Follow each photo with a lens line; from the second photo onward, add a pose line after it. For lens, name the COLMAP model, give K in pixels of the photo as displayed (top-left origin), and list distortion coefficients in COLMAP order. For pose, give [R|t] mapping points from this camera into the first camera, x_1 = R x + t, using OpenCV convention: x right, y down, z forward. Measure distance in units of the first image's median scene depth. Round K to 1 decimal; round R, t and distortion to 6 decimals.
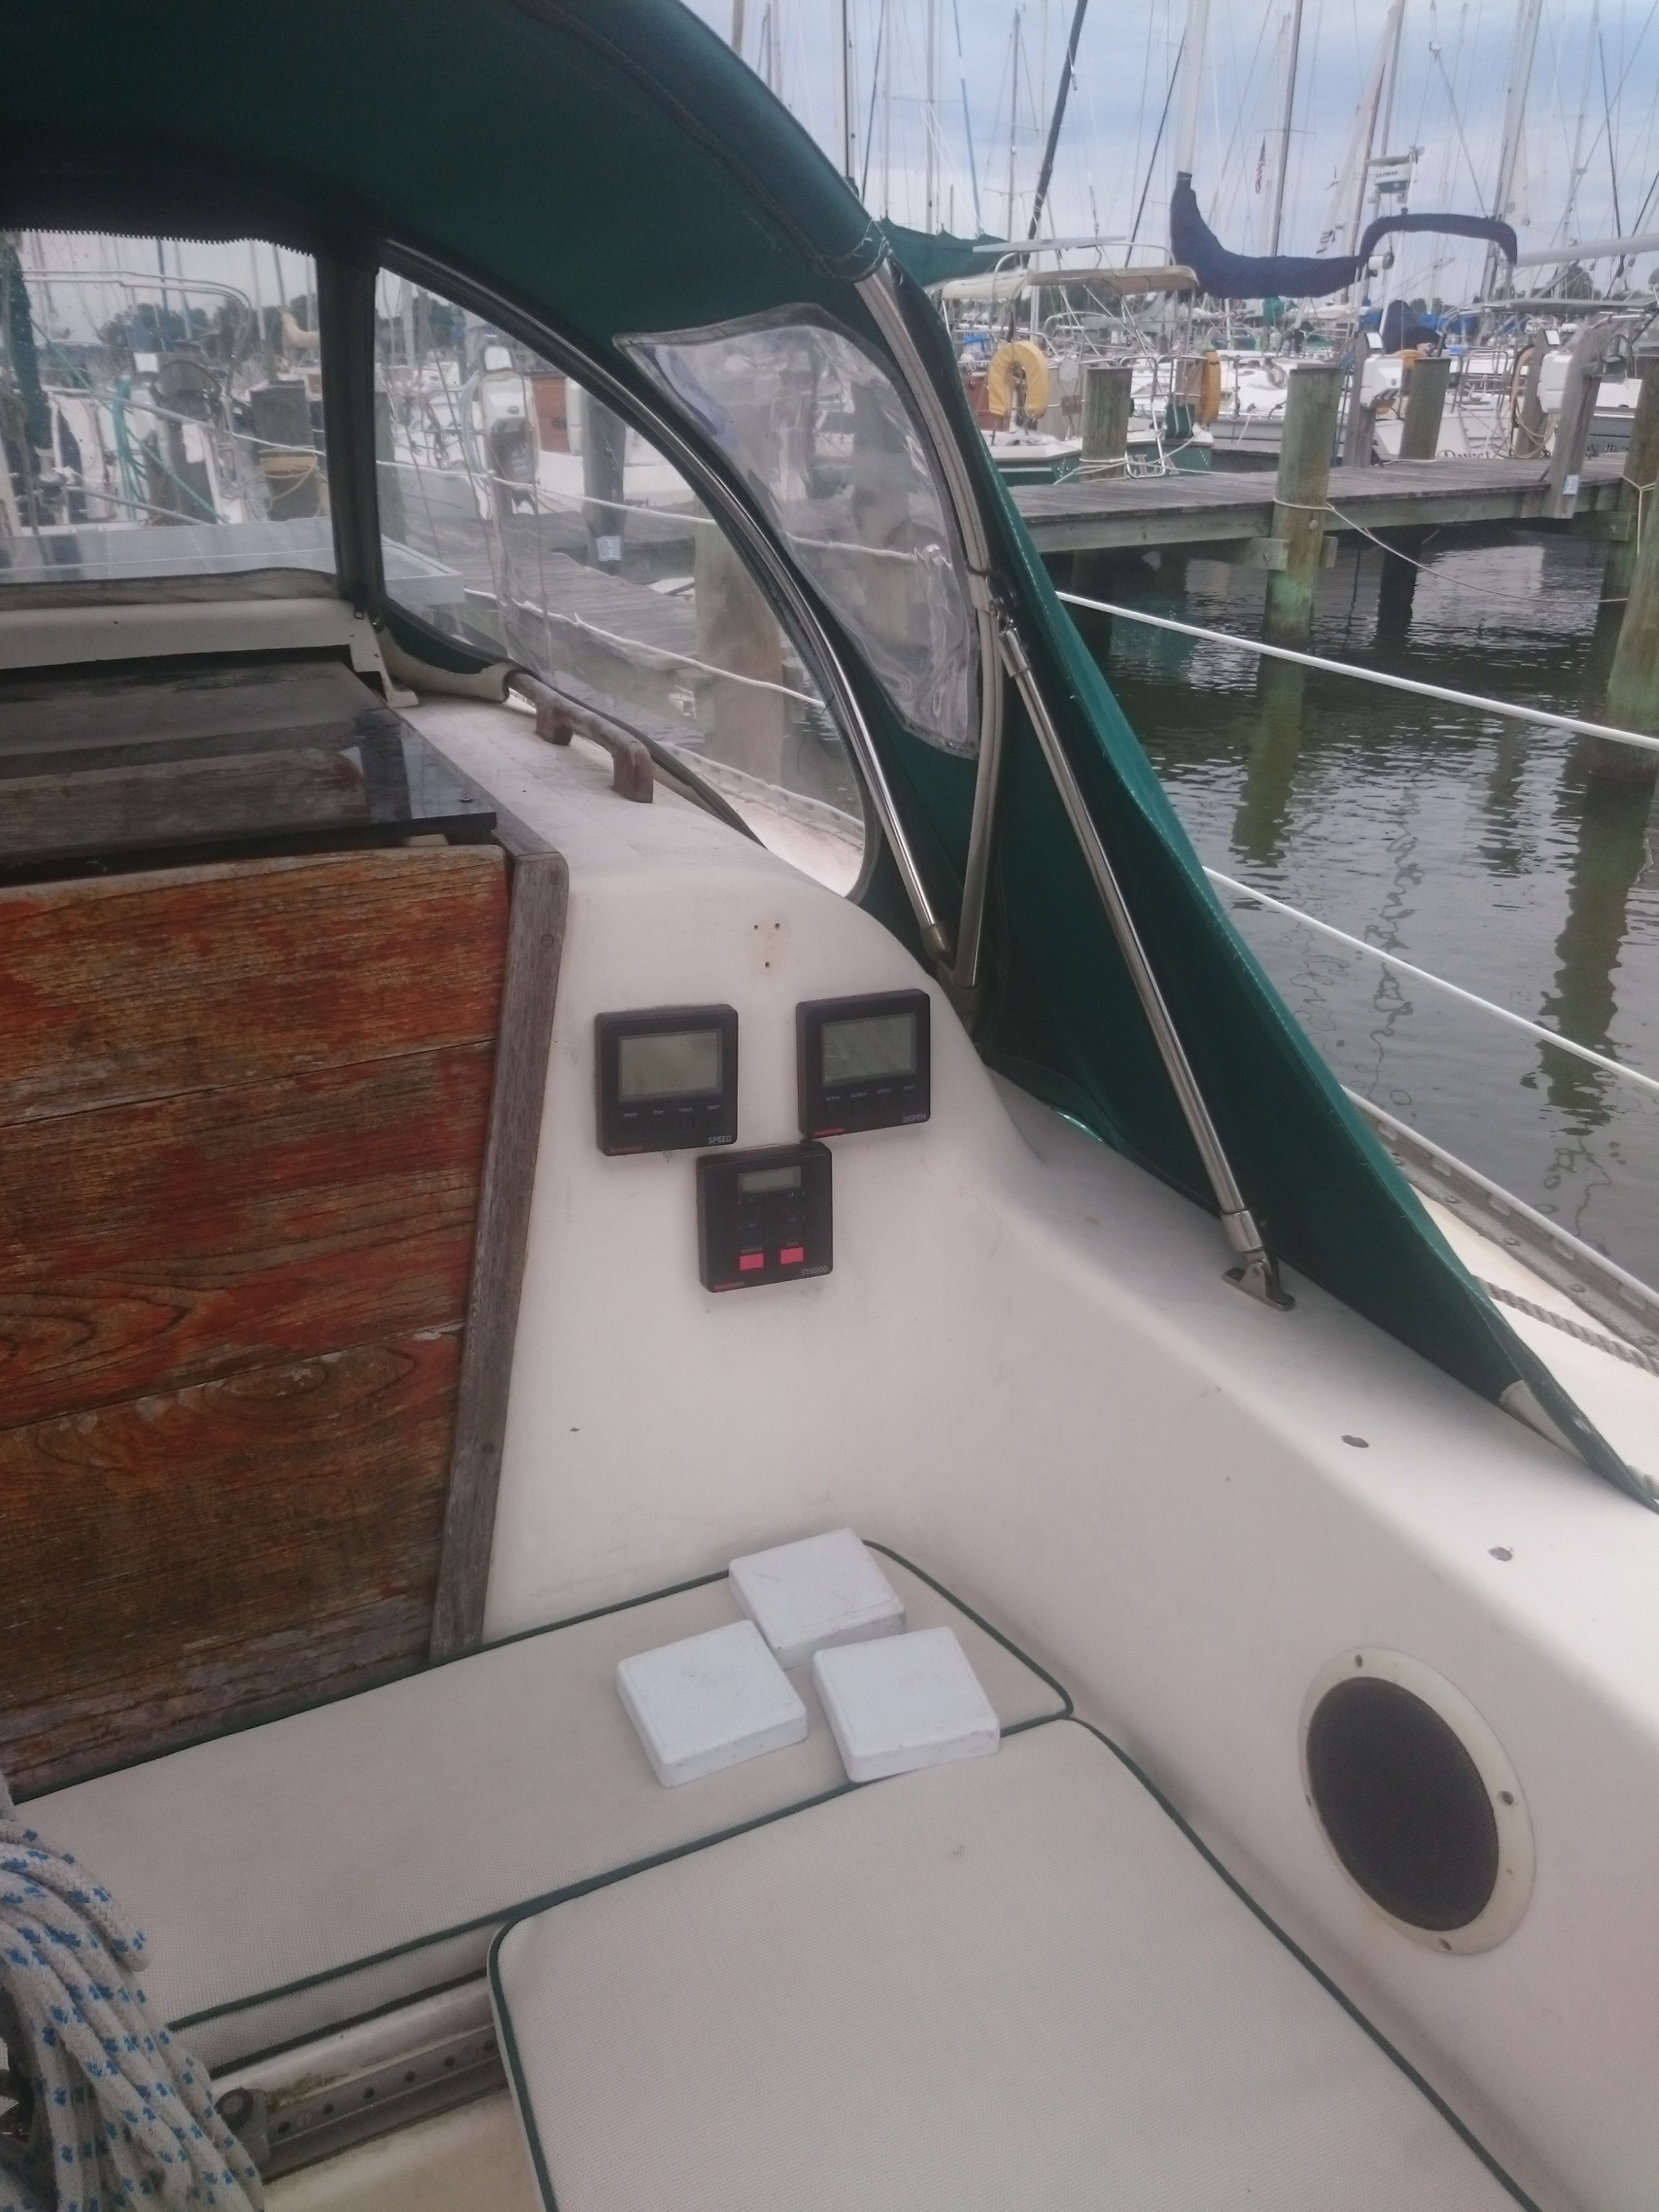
lens RADIAL K [[1639.2, 0, 829.5], [0, 1639.2, 1106.0], [0, 0, 1]] dist [0.013508, -0.011312]
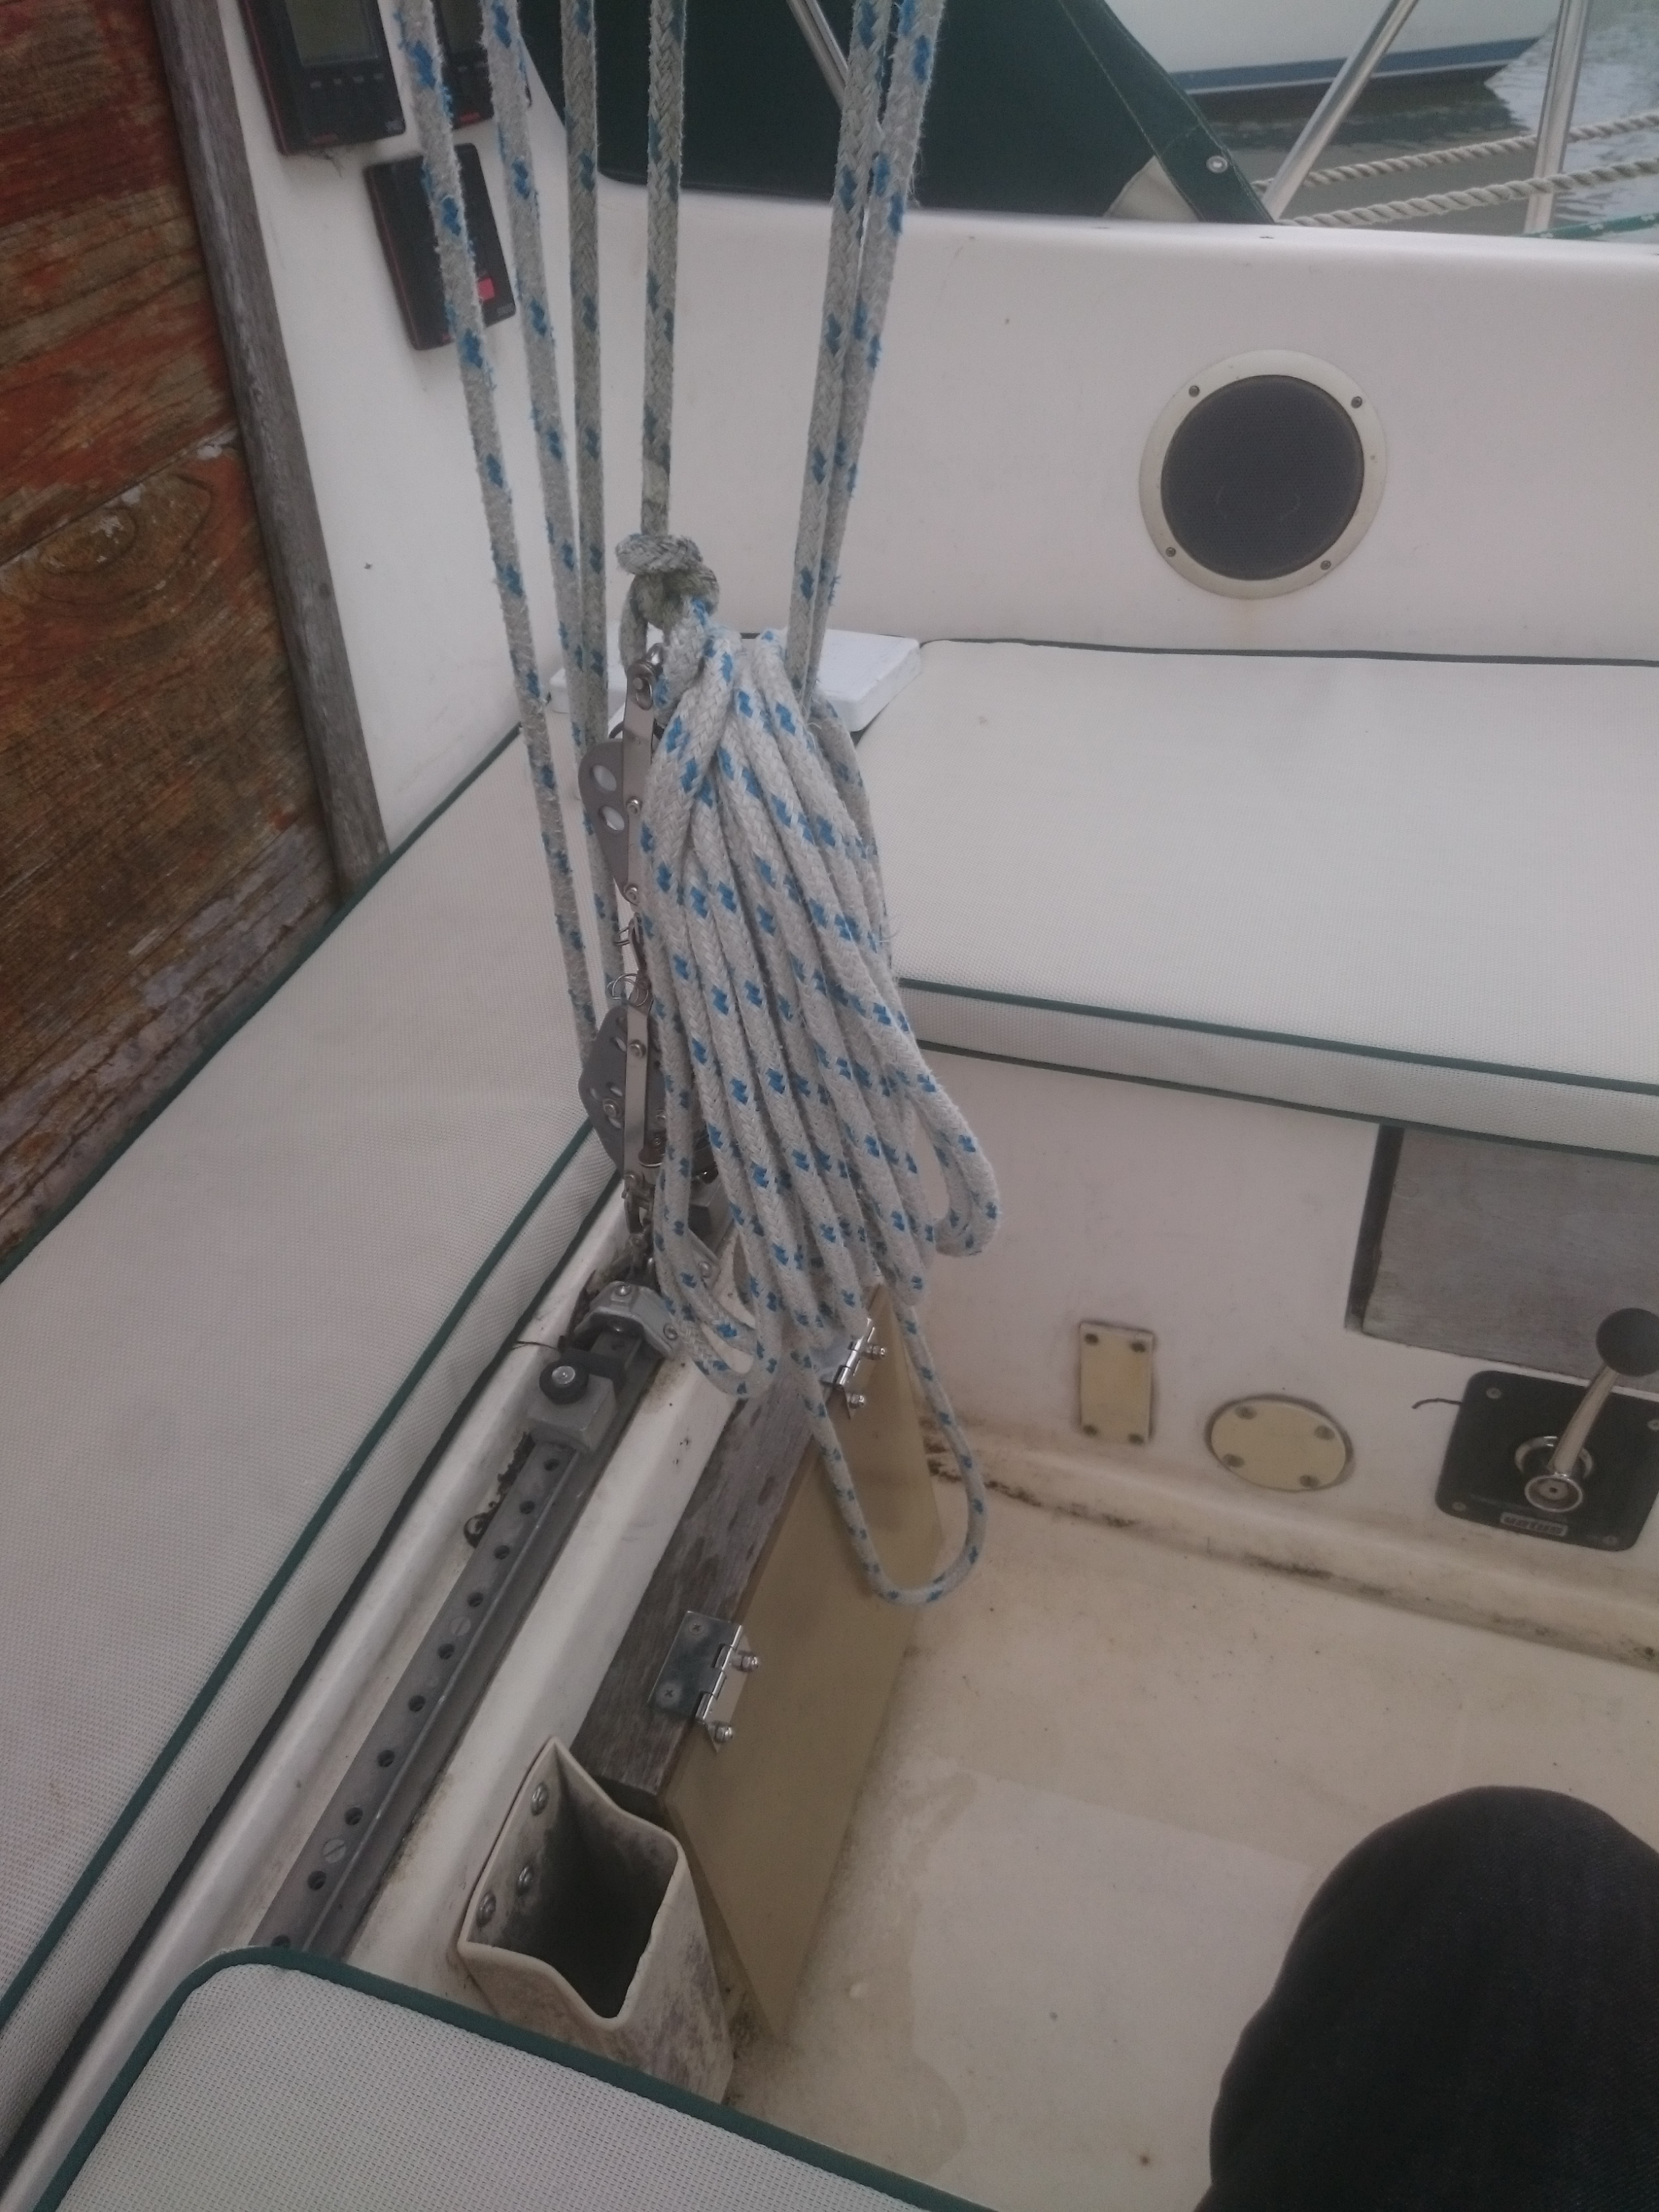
lens RADIAL K [[1639.2, 0, 829.5], [0, 1639.2, 1106.0], [0, 0, 1]] dist [0.013508, -0.011312]
pose [[0.664408, -0.489815, 0.564485, -0.642347], [0.341161, 0.870783, 0.354044, 0.236019], [-0.664960, -0.042649, 0.745661, 0.235162]]
